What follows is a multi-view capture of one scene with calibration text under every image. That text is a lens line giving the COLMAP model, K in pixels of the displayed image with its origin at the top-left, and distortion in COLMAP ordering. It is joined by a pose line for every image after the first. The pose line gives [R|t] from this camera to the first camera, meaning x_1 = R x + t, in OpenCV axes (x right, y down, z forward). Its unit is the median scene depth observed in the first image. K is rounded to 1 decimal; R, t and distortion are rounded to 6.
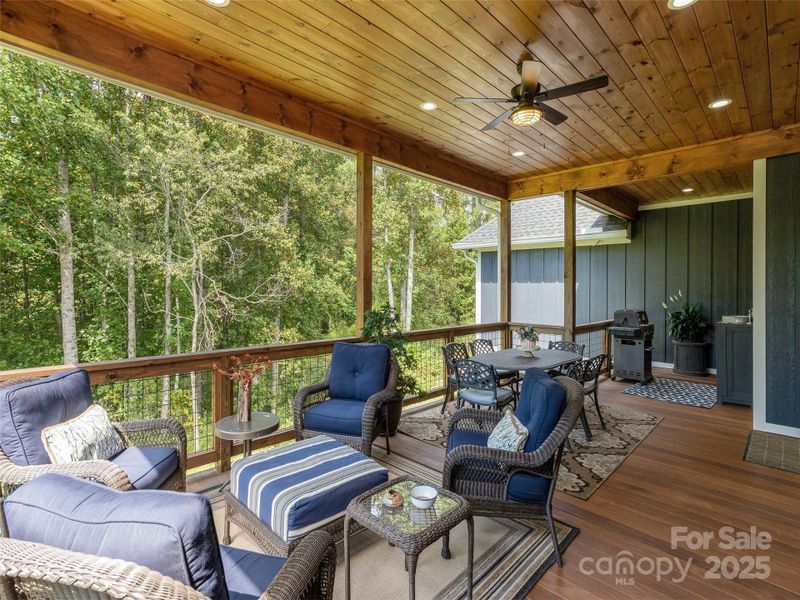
lens RADIAL K [[397.9, 0, 426.6], [0, 397.9, 277.9], [0, 0, 1]] dist [-0.010494, 0.006007]
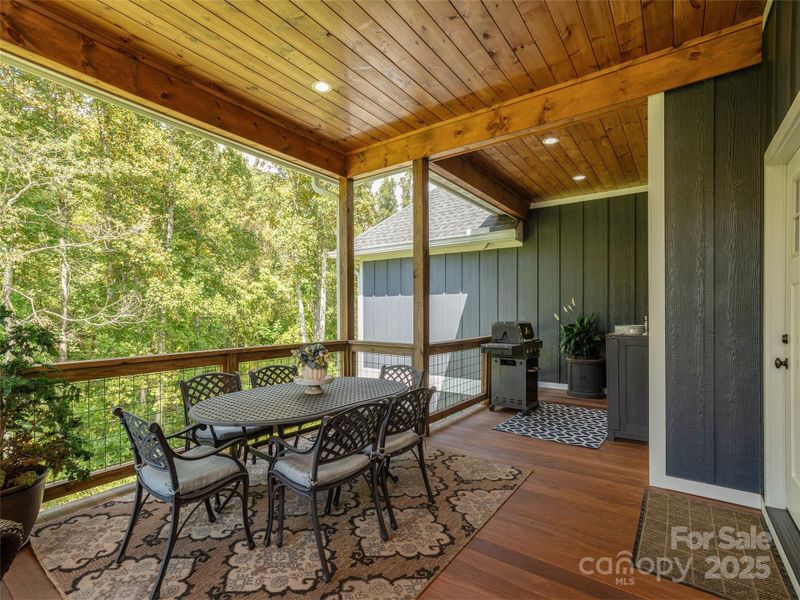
lens RADIAL K [[397.9, 0, 400.7], [0, 397.9, 303.7], [0, 0, 1]] dist [-0.010494, 0.006007]
pose [[0.992700, -0.013979, 0.119800, 0.210368], [0.012644, 0.999849, 0.011904, 0.034383], [-0.119949, -0.010302, 0.992727, 0.245860]]
